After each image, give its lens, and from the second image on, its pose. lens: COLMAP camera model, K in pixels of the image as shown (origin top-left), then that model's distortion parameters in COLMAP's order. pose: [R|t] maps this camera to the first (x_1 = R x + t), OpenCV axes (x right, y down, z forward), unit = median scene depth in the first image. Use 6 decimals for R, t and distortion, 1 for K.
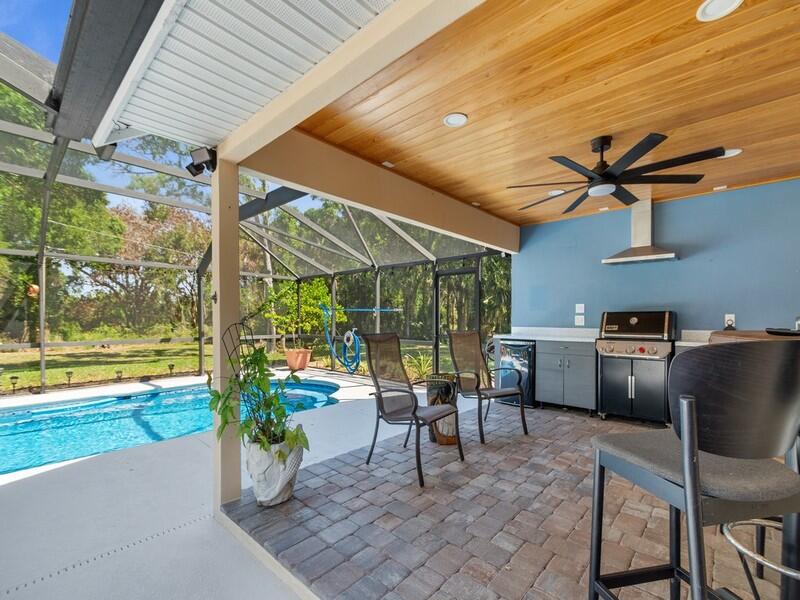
lens RADIAL K [[362.5, 0, 399.4], [0, 362.5, 331.4], [0, 0, 1]] dist [-0.001316, -0.000246]
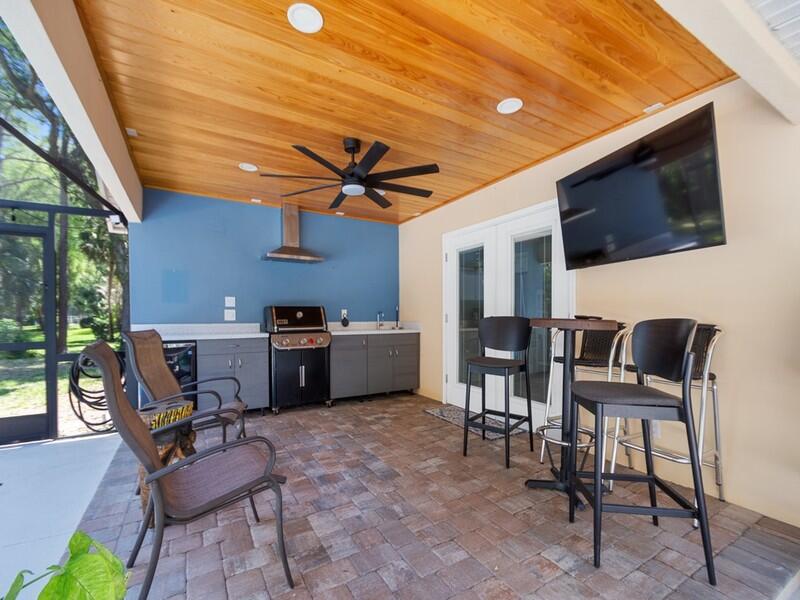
lens RADIAL K [[356.5, 0, 398.4], [0, 356.5, 315.6], [0, 0, 1]] dist [0.001941, 0.000056]
pose [[0.287196, -0.001419, 0.957871, -0.264834], [0.035257, 0.999337, -0.009090, -0.005949], [-0.957223, 0.036383, 0.287056, 0.373731]]
